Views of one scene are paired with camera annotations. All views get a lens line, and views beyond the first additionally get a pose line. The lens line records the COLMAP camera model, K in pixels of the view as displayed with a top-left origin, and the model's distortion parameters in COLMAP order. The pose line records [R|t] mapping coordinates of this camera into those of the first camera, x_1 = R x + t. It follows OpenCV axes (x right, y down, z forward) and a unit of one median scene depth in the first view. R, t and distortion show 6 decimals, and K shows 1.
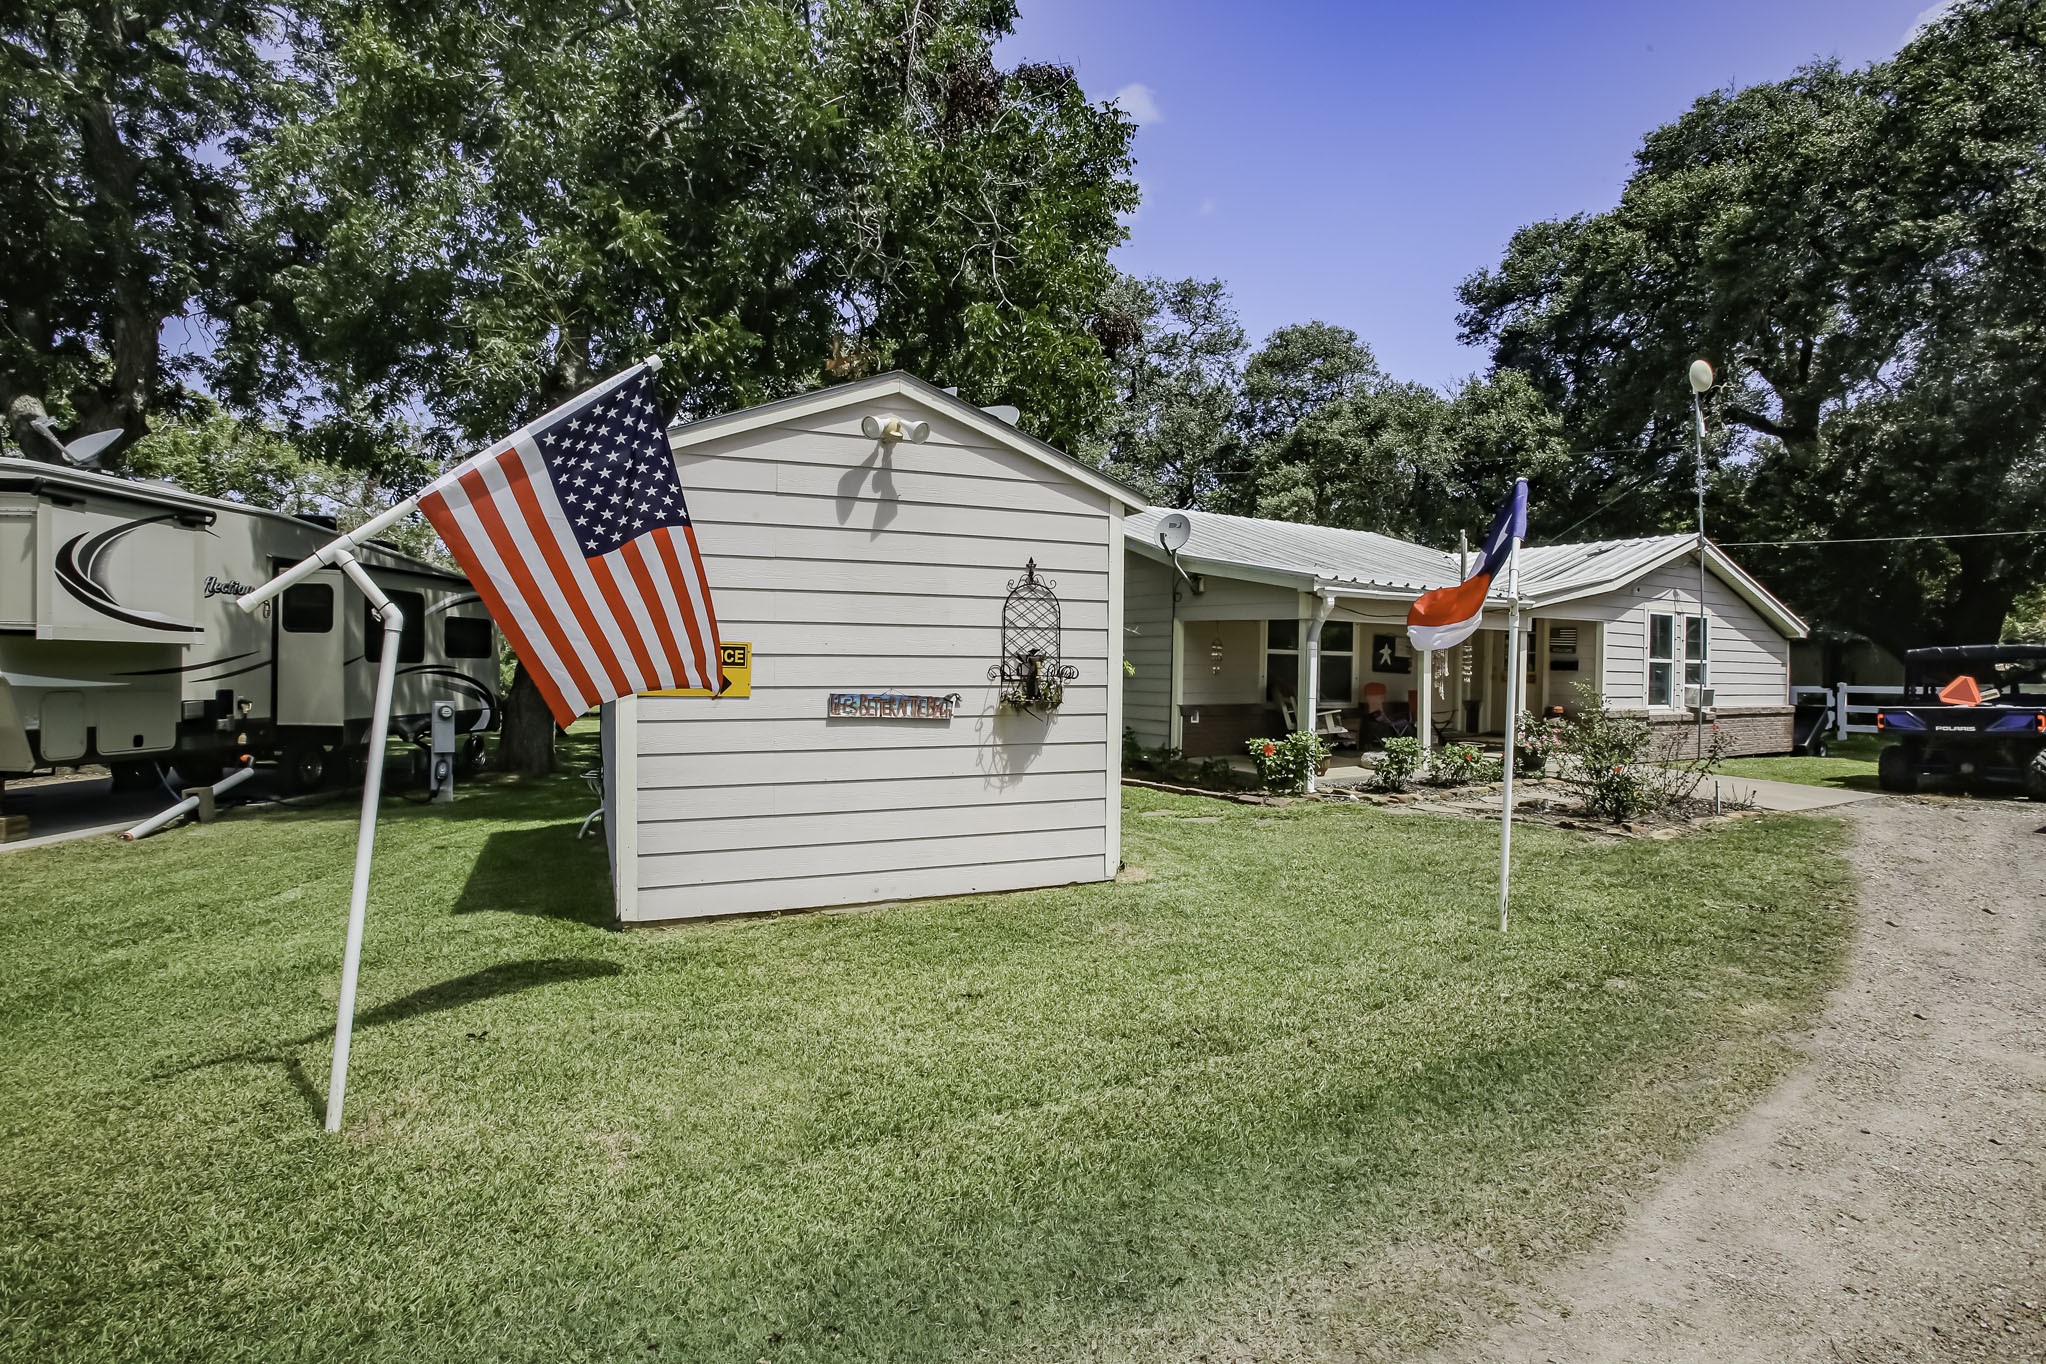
lens RADIAL K [[1020.4, 0, 1024.9], [0, 1020.4, 680.7], [0, 0, 1]] dist [0.006133, 0.000328]
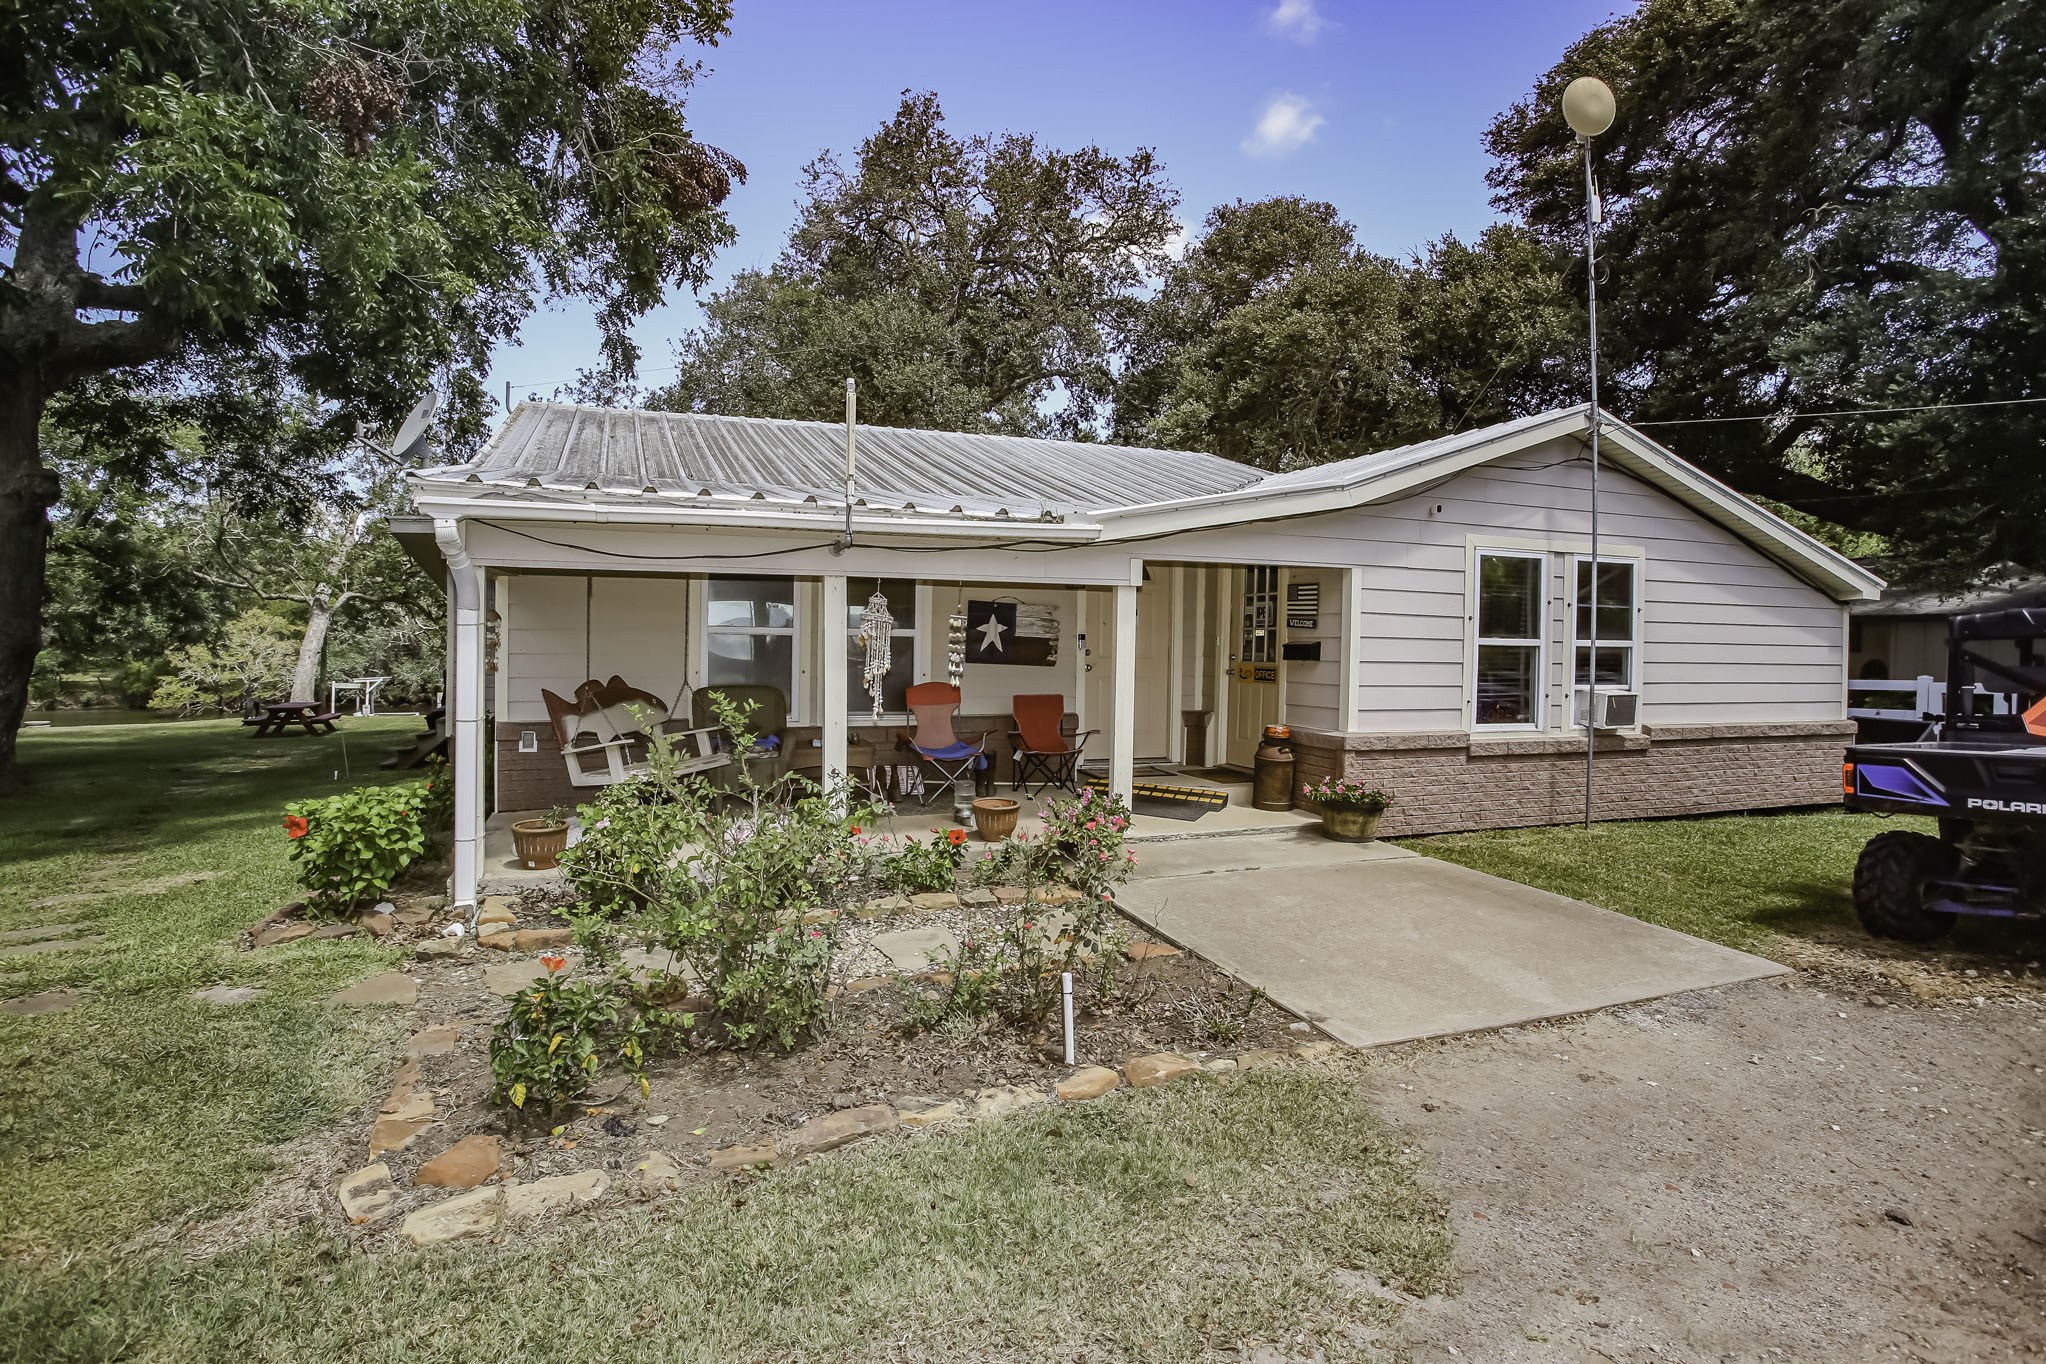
lens RADIAL K [[1034.0, 0, 1021.1], [0, 1034.0, 676.1], [0, 0, 1]] dist [-0.006185, -0.000068]
pose [[0.982506, 0.002453, -0.186214, 0.459880], [-0.000273, 0.999931, 0.011735, -0.007686], [0.186230, -0.011479, 0.982439, 0.407398]]
